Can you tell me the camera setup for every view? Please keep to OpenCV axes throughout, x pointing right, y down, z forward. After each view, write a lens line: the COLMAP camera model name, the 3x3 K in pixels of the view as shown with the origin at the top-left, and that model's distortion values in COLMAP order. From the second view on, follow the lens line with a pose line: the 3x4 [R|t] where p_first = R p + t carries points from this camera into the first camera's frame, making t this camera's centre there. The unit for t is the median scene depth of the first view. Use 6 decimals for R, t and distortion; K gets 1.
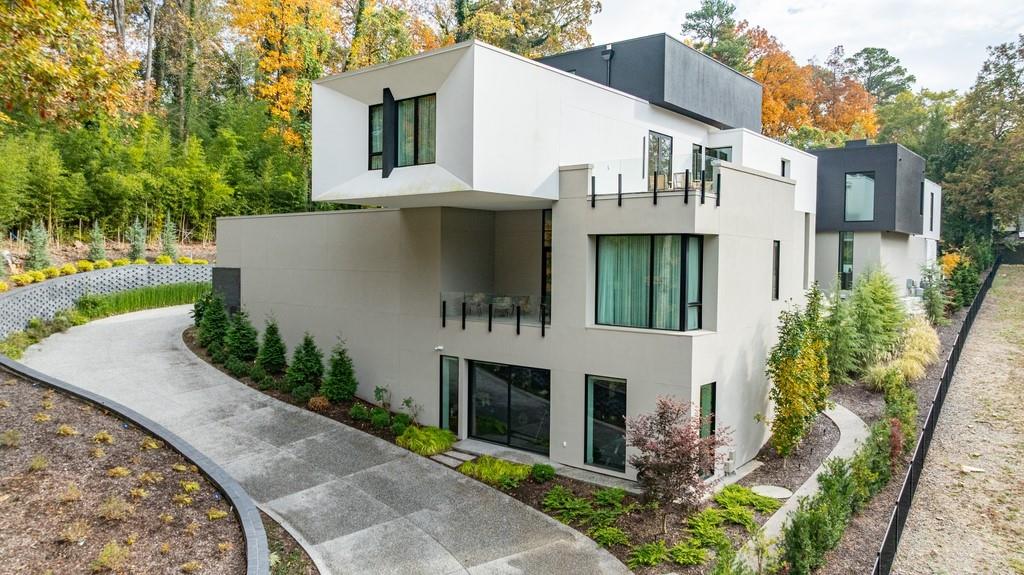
lens RADIAL K [[714.6, 0, 515.3], [0, 714.6, 289.9], [0, 0, 1]] dist [-0.015443, 0.004403]
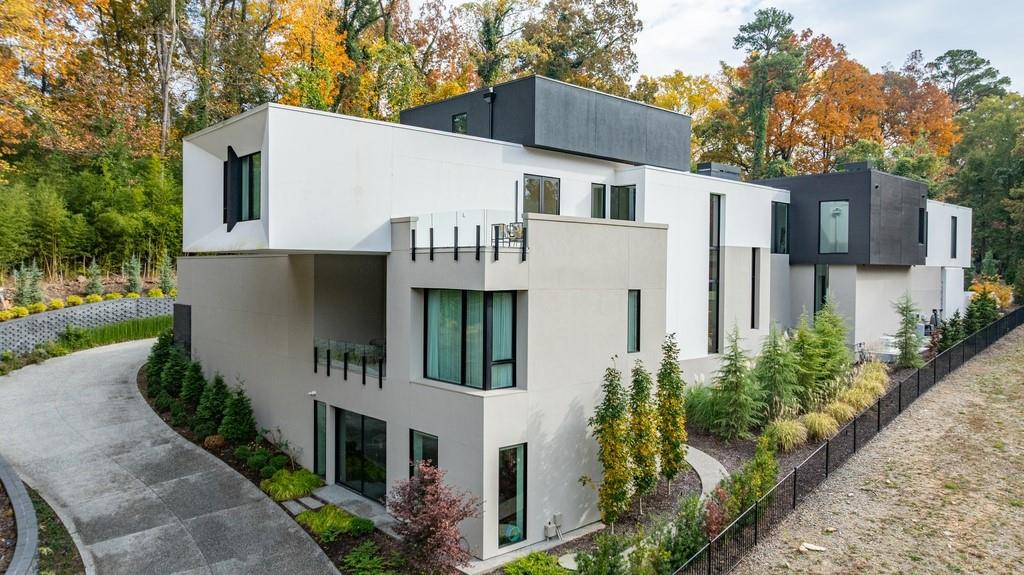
lens RADIAL K [[714.6, 0, 515.3], [0, 714.6, 289.9], [0, 0, 1]] dist [-0.015443, 0.004403]
pose [[0.988916, 0.000538, -0.148474, 0.315082], [-0.003275, 0.999829, -0.018193, -0.045665], [0.148439, 0.018477, 0.988749, 0.031848]]
